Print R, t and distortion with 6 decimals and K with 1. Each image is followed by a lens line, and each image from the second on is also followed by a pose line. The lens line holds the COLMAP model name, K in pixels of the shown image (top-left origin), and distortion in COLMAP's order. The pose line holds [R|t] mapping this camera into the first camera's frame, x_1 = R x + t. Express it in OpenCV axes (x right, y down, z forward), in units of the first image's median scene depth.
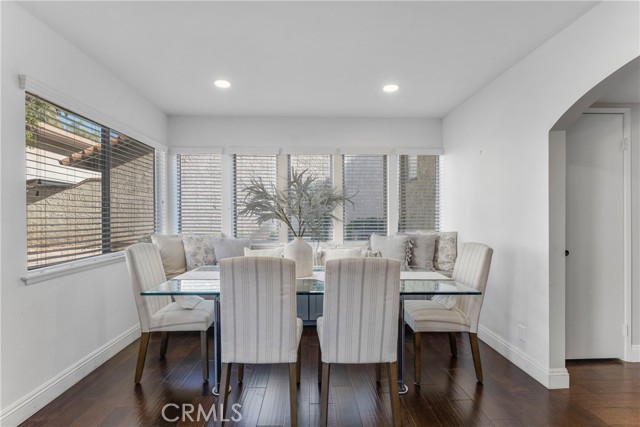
lens RADIAL K [[317.3, 0, 322.3], [0, 317.3, 216.9], [0, 0, 1]] dist [-0.000996, -0.000006]
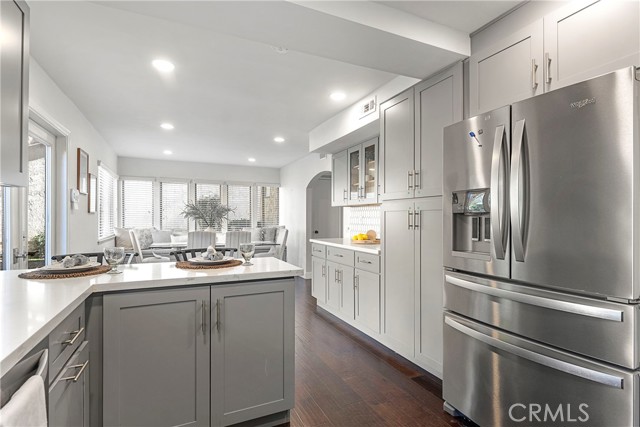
lens RADIAL K [[317.3, 0, 322.3], [0, 317.3, 216.9], [0, 0, 1]] dist [-0.000996, -0.000006]
pose [[0.924215, 0.009841, 0.381746, -0.140944], [-0.005039, 0.999895, -0.013575, 0.014801], [-0.381840, 0.010622, 0.924167, -1.008541]]
